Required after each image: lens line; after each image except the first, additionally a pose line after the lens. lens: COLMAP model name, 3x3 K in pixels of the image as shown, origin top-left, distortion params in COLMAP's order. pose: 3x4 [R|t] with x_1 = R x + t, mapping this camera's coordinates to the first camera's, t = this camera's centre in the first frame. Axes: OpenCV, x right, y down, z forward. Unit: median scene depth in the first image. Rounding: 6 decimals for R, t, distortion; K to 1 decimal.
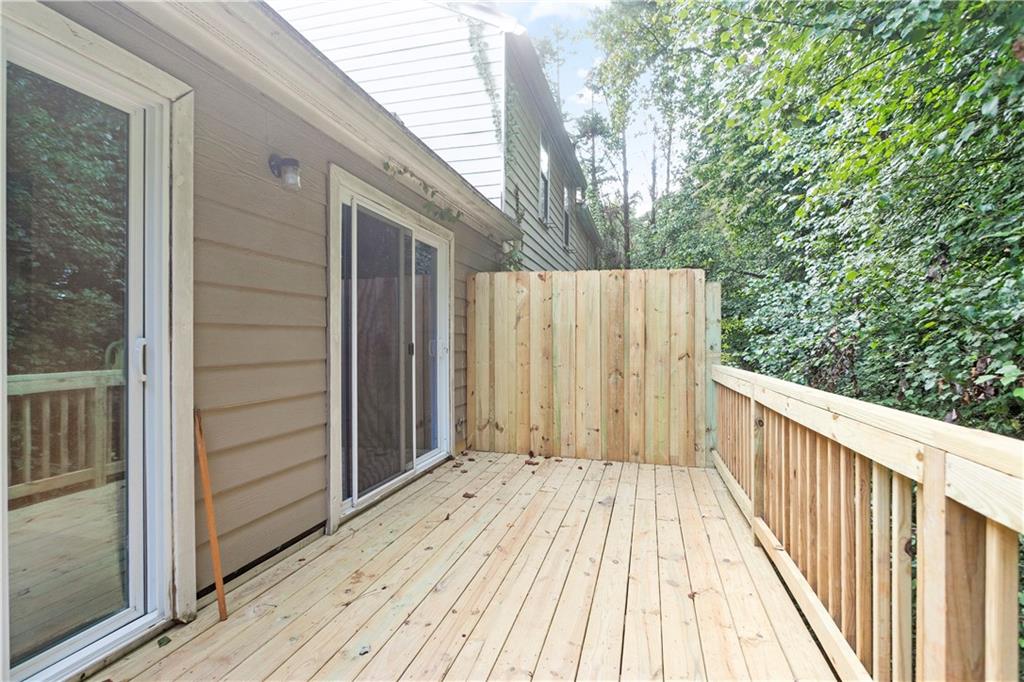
lens RADIAL K [[497.5, 0, 512.0], [0, 497.5, 341.0], [0, 0, 1]] dist [-0.000756, 0.000412]
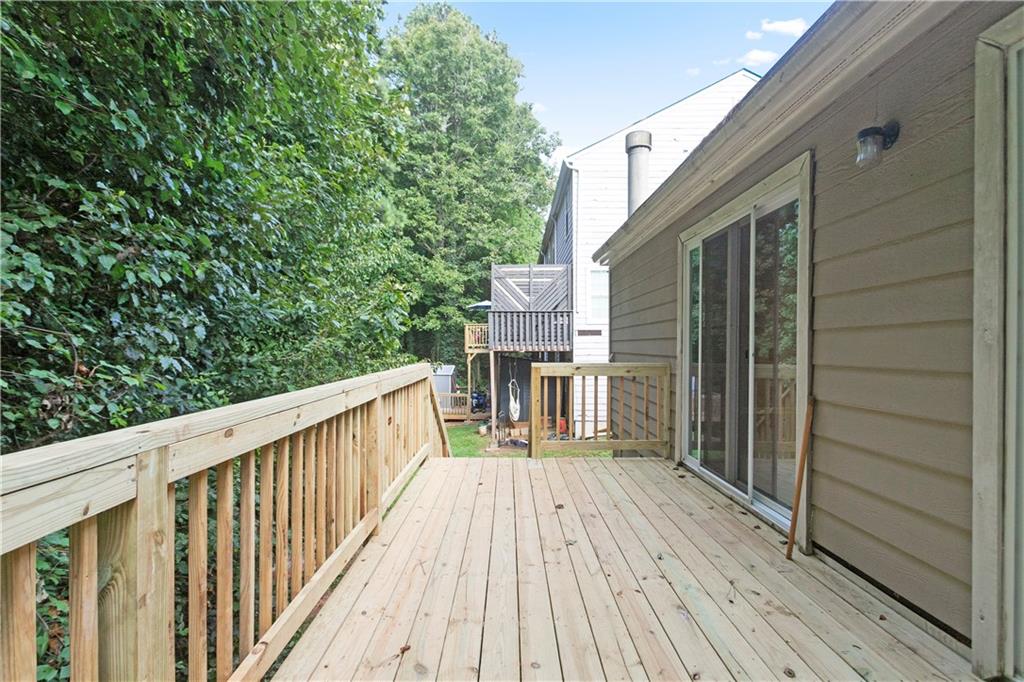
lens RADIAL K [[502.0, 0, 512.0], [0, 502.0, 341.0], [0, 0, 1]] dist [-0.000531, -0.000186]
pose [[-0.963559, -0.002987, -0.267478, 0.179517], [0.000023, 0.999937, -0.011249, 0.003339], [0.267494, -0.010846, -0.963498, 0.802588]]
